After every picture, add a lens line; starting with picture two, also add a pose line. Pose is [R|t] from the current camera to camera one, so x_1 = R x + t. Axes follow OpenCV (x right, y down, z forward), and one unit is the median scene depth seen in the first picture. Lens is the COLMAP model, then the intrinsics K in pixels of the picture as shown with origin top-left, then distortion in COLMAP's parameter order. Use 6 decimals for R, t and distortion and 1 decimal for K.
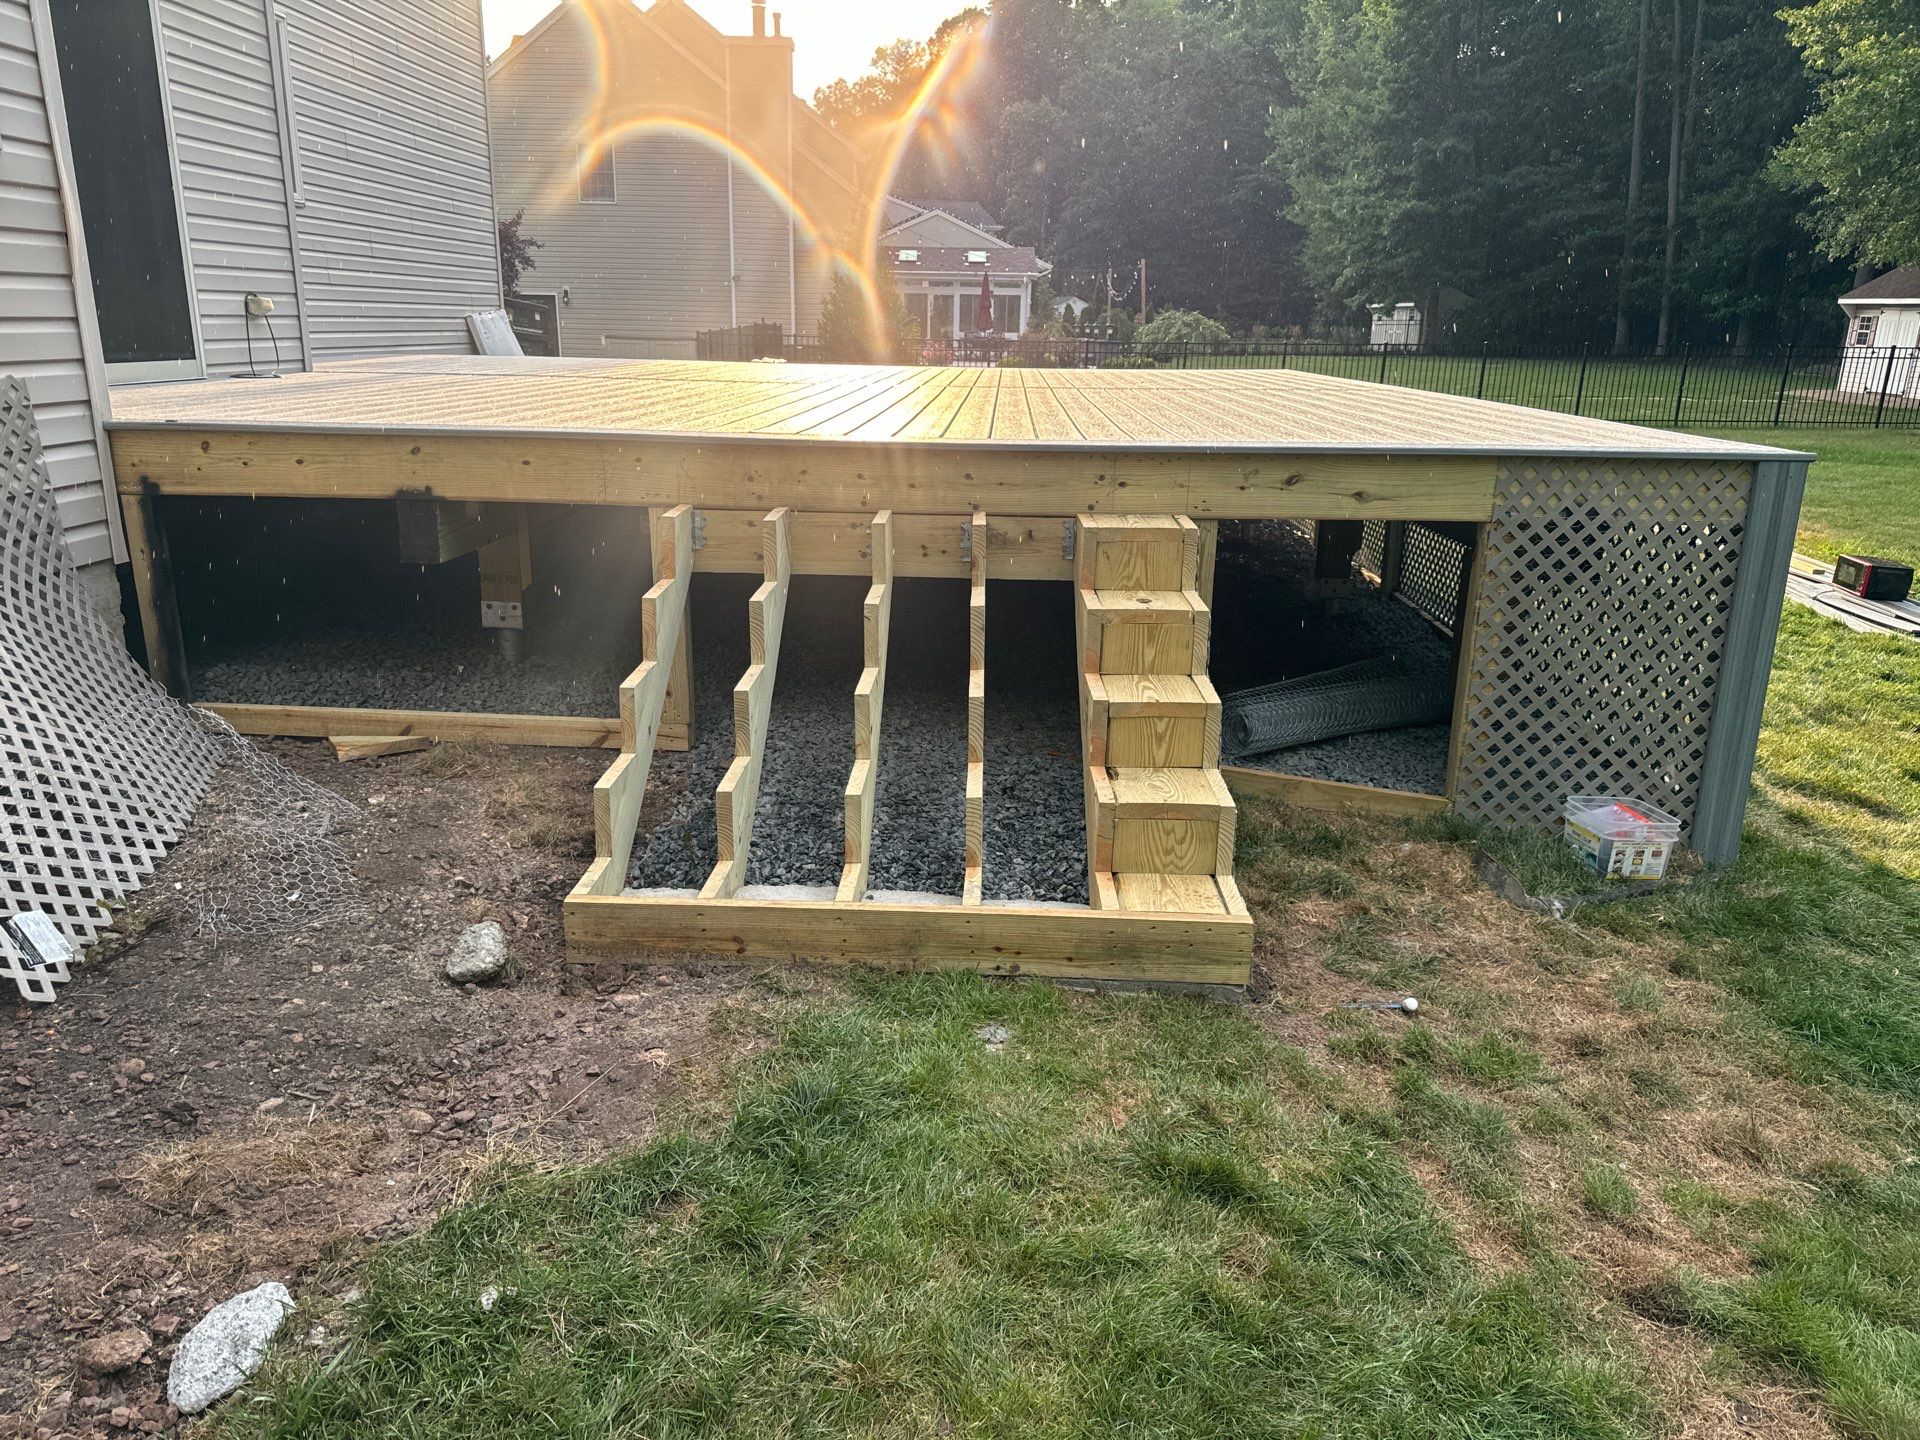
lens RADIAL K [[1355.8, 0, 944.3], [0, 1355.8, 733.1], [0, 0, 1]] dist [0.044649, -0.052006]
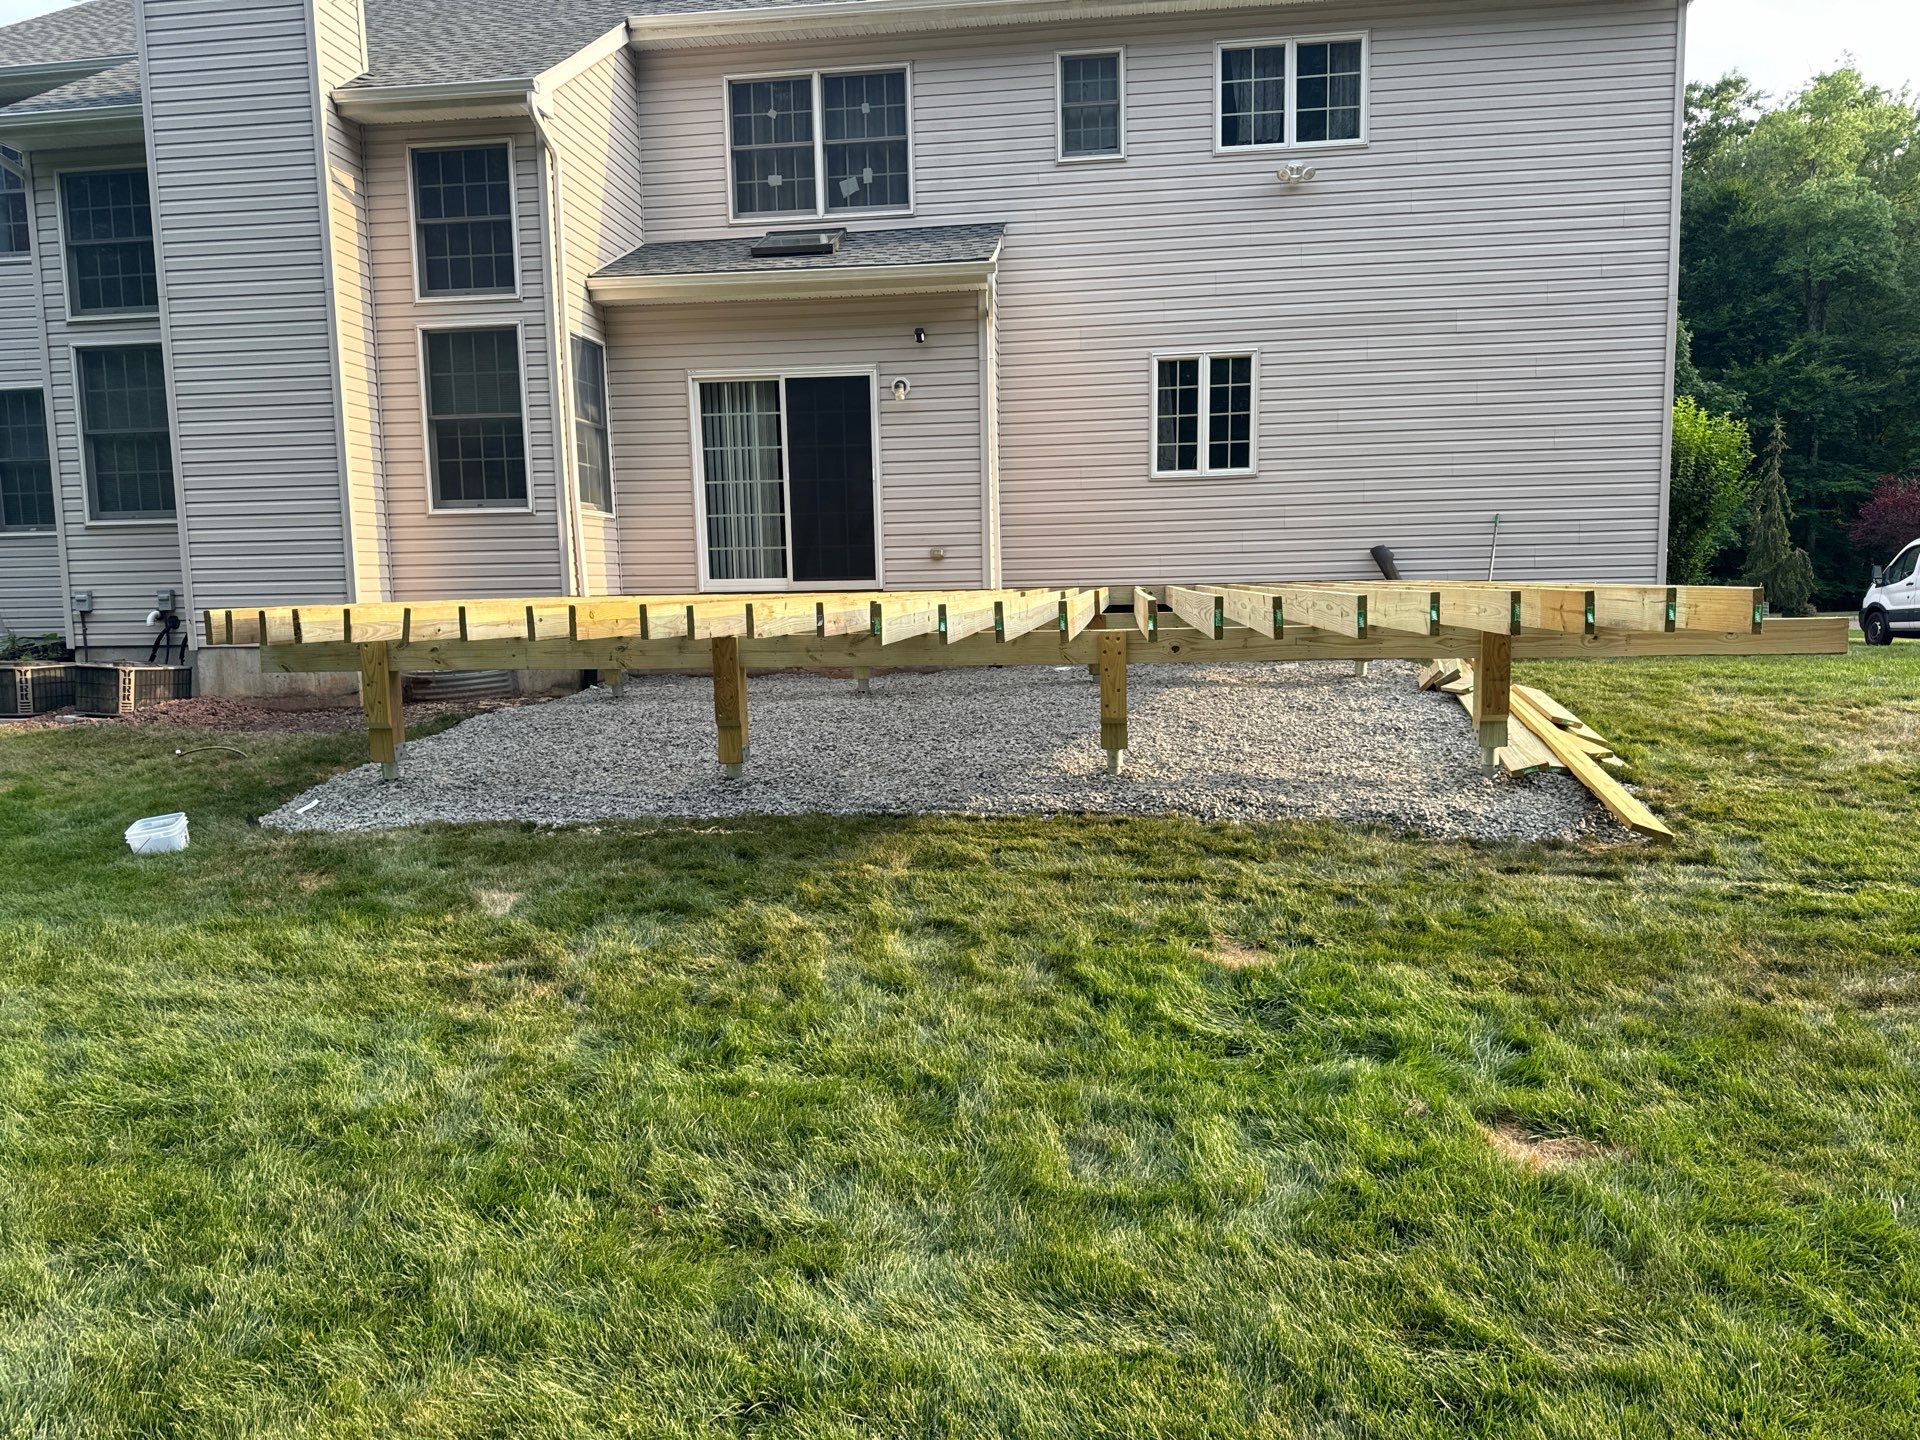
lens RADIAL K [[1355.8, 0, 956.5], [0, 1355.8, 762.1], [0, 0, 1]] dist [0.044649, -0.052006]
pose [[-0.068286, 0.120286, -0.990388, 2.242801], [-0.269268, 0.953643, 0.134389, -0.478337], [0.960641, 0.275857, -0.032732, 1.896752]]
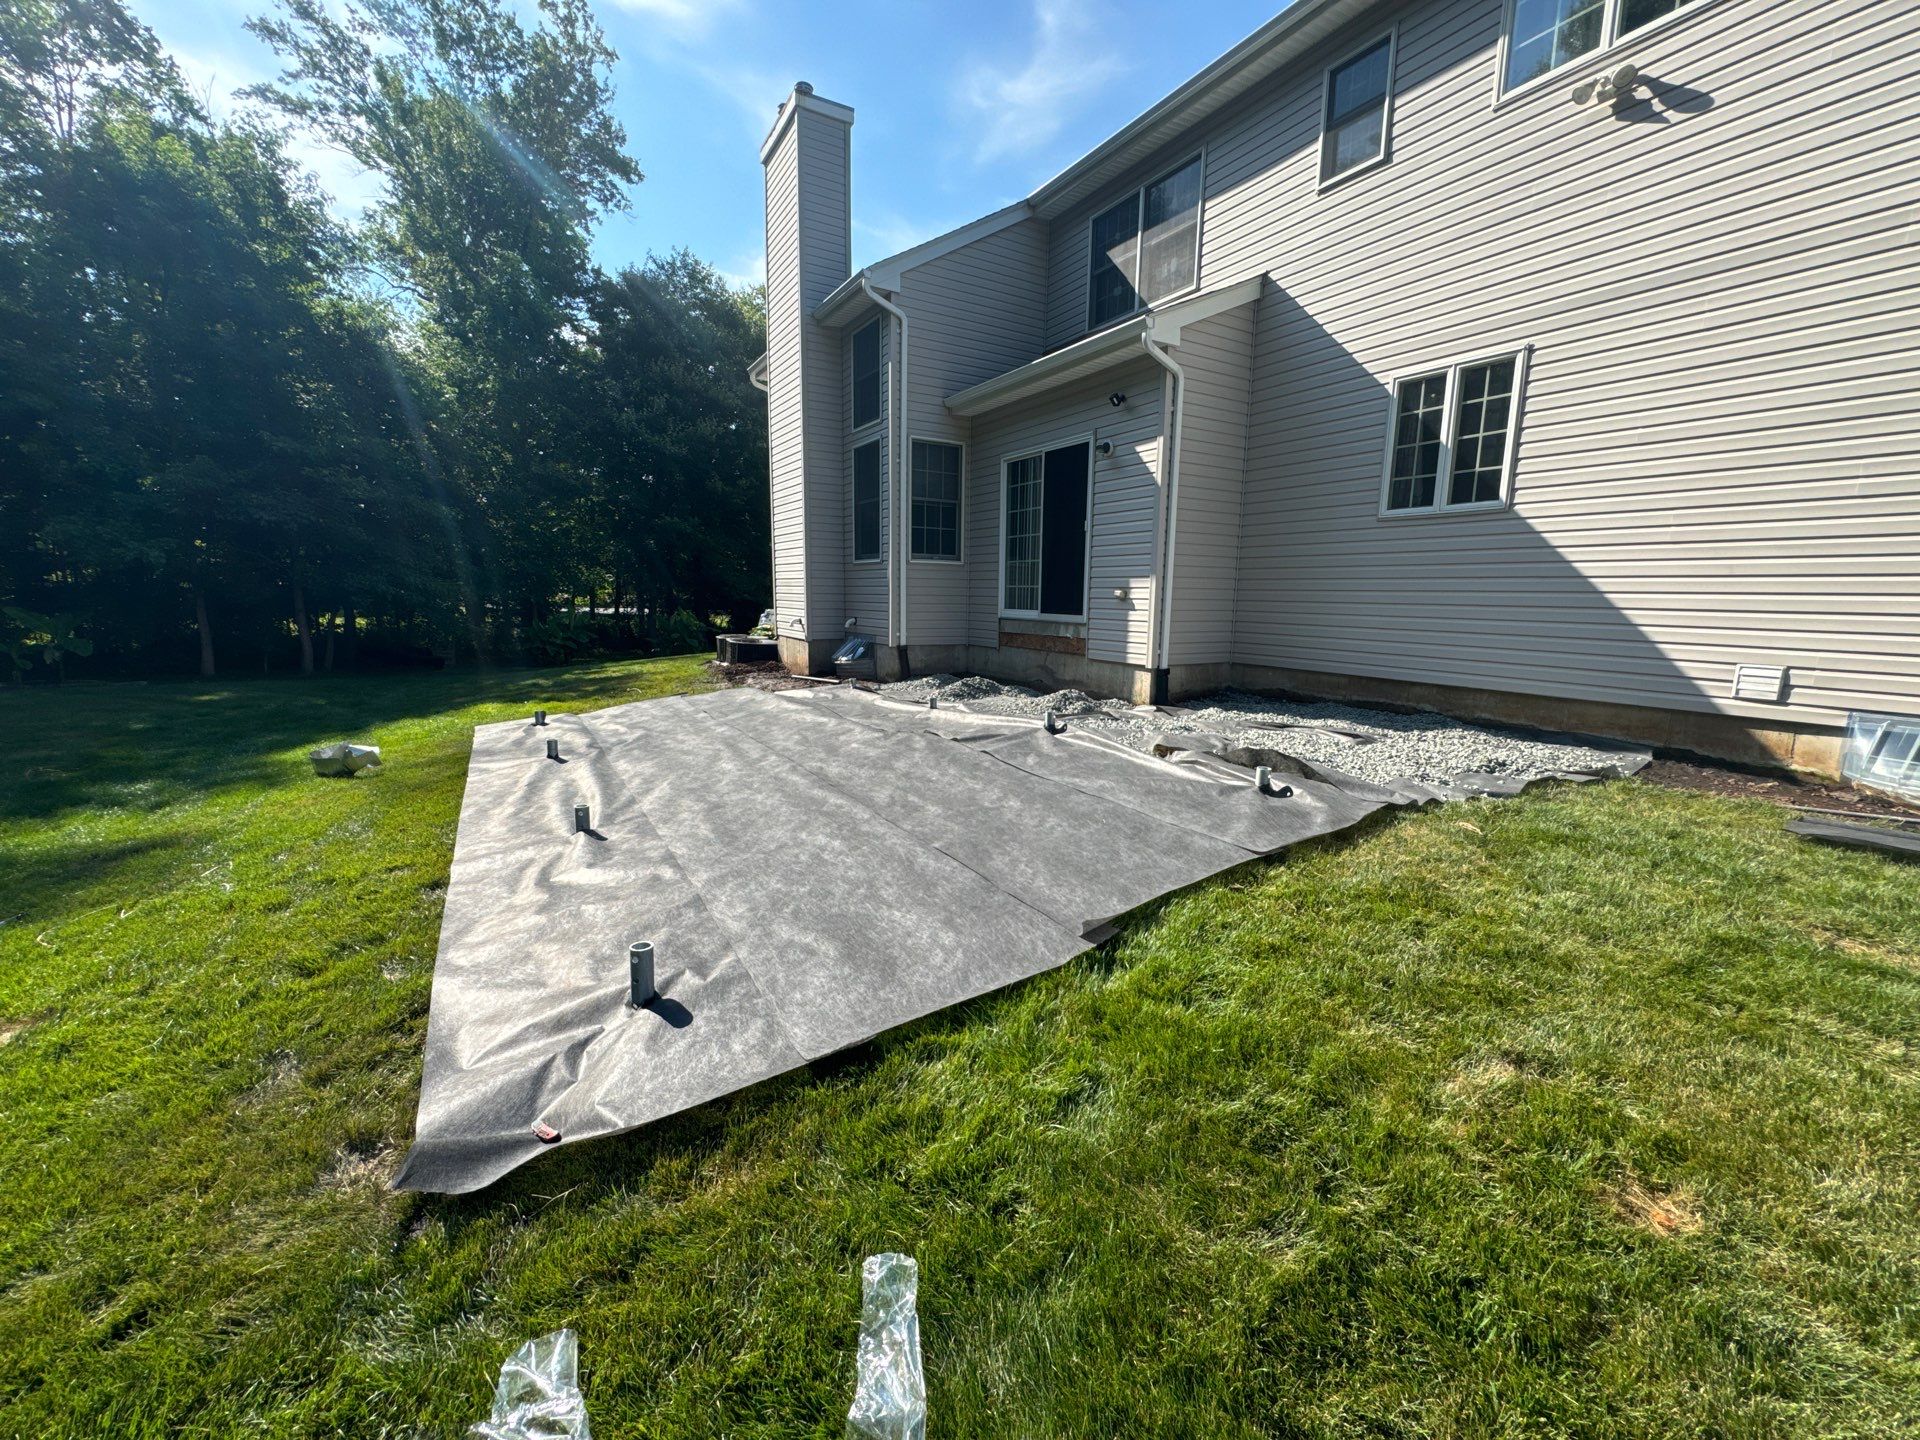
lens RADIAL K [[767.7, 0, 962.2], [0, 767.7, 725.1], [0, 0, 1]] dist [-0.002692, 0.000267]
pose [[-0.832739, 0.063485, -0.550014, 0.593308], [-0.187271, 0.902557, 0.387712, -0.883633], [0.521033, 0.425865, -0.739705, 2.988680]]
